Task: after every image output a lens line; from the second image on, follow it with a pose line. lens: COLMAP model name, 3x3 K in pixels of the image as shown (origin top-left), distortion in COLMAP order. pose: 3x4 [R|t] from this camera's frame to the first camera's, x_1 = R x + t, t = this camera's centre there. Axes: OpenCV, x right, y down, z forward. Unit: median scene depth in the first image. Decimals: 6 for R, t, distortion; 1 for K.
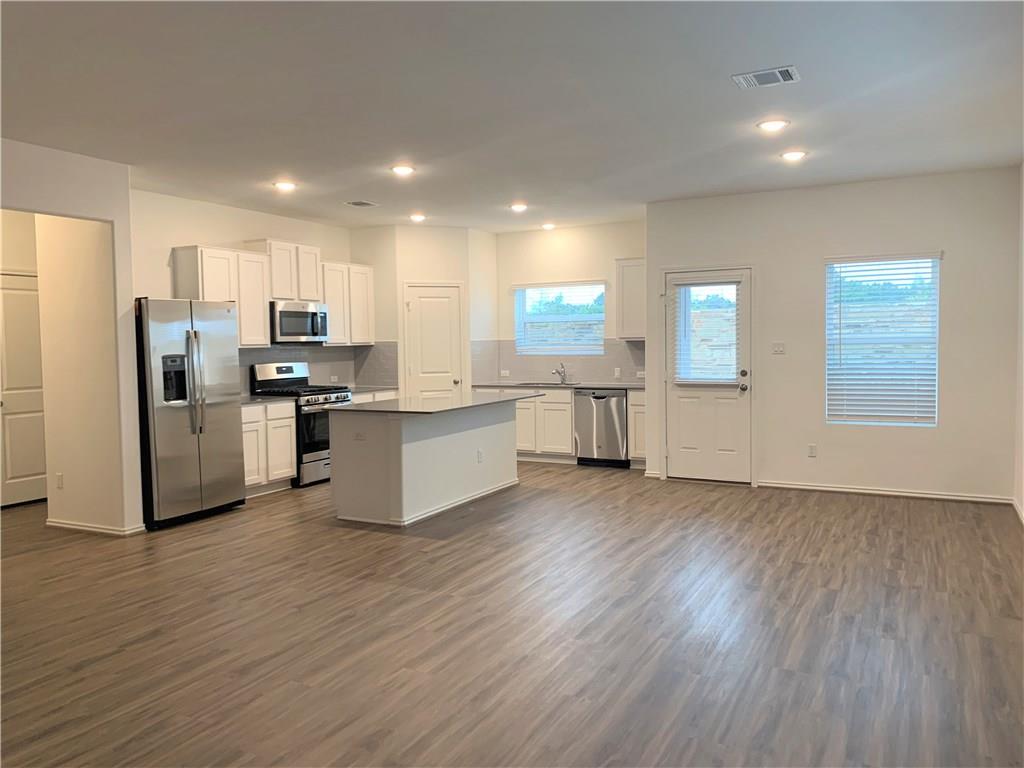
lens RADIAL K [[774.3, 0, 511.3], [0, 774.3, 374.7], [0, 0, 1]] dist [0.048905, -0.064160]
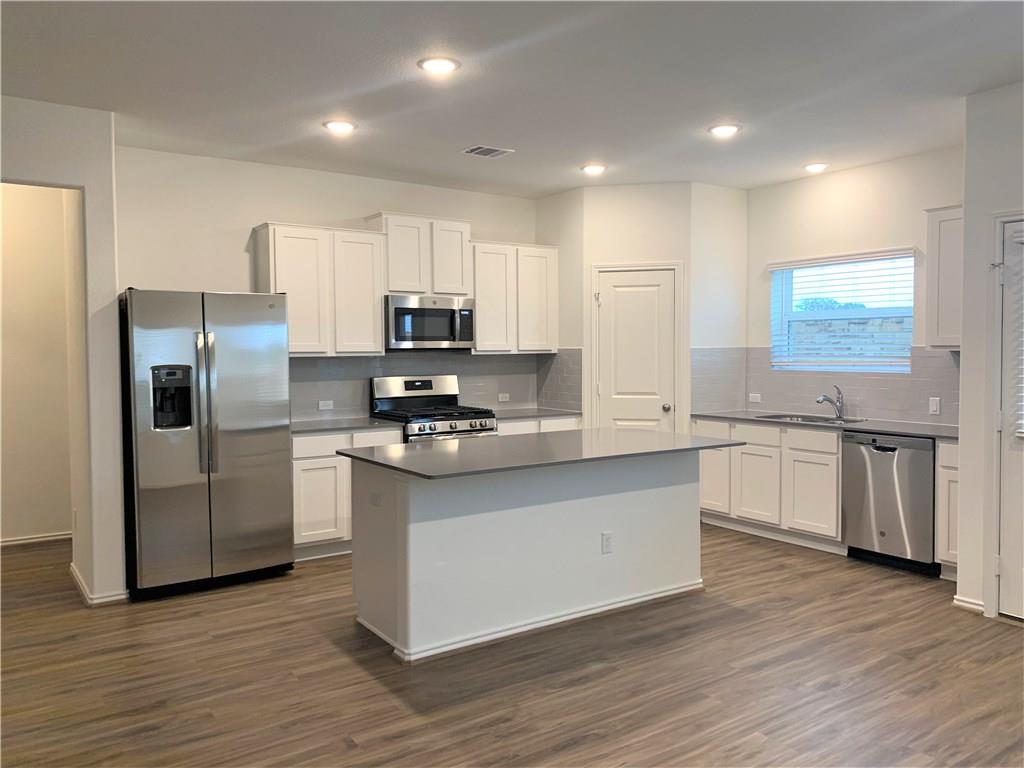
lens RADIAL K [[780.9, 0, 515.6], [0, 780.9, 374.0], [0, 0, 1]] dist [0.048094, -0.049999]
pose [[0.883077, 0.024505, -0.468587, 0.166277], [-0.028099, 0.999605, -0.000680, -0.021036], [0.468386, 0.013767, 0.883417, 0.399756]]
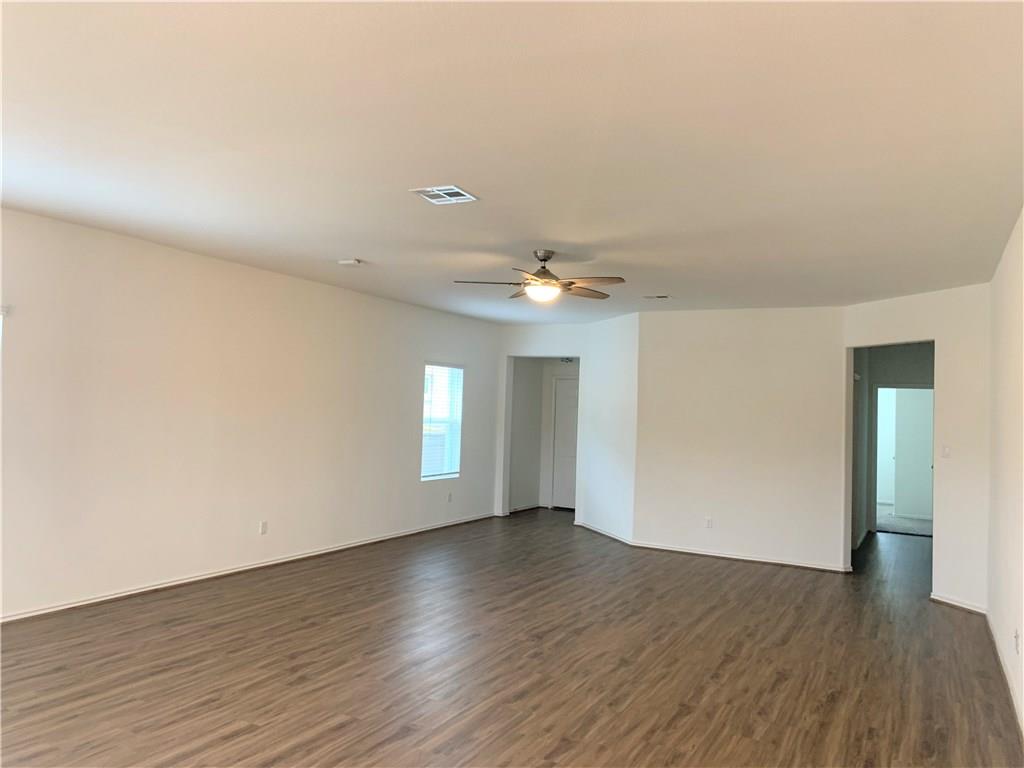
lens RADIAL K [[774.3, 0, 511.3], [0, 774.3, 374.7], [0, 0, 1]] dist [0.048905, -0.064160]
pose [[-0.999766, -0.021380, 0.003268, -0.219294], [-0.021383, 0.999771, -0.000711, -0.054907], [-0.003252, -0.000781, -0.999994, 0.953556]]
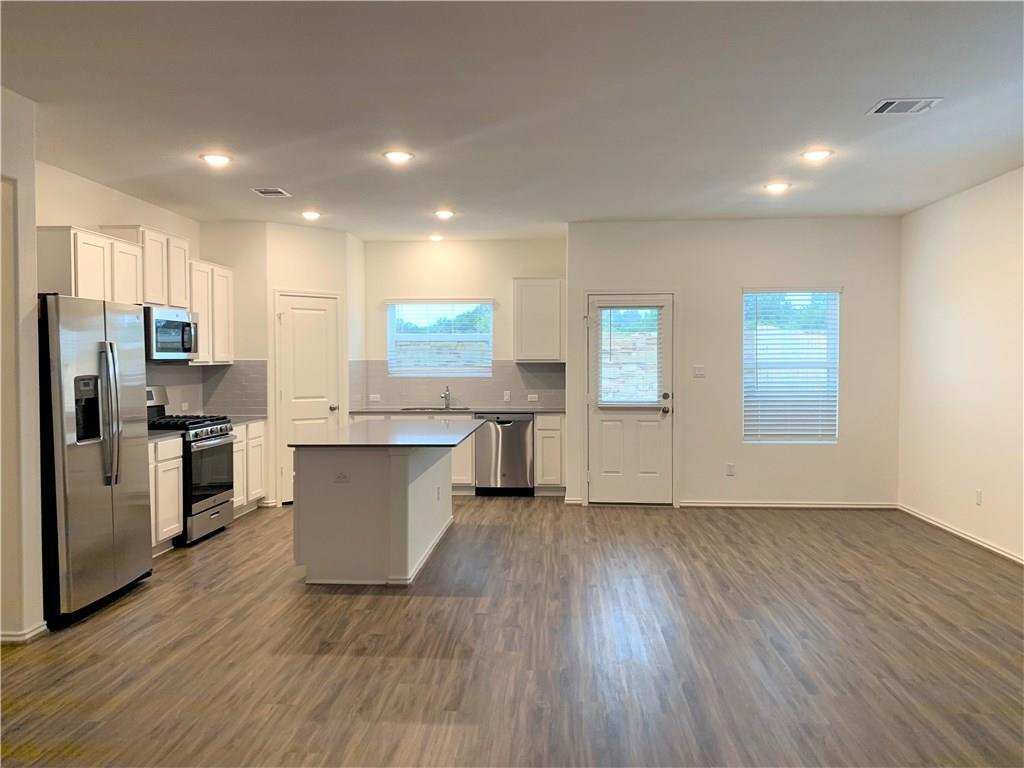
lens RADIAL K [[774.3, 0, 511.3], [0, 774.3, 374.7], [0, 0, 1]] dist [0.048905, -0.064160]
pose [[0.913617, 0.004435, 0.406551, -0.298725], [0.007354, 0.999597, -0.027430, -0.003435], [-0.406508, 0.028051, 0.913216, 0.154411]]
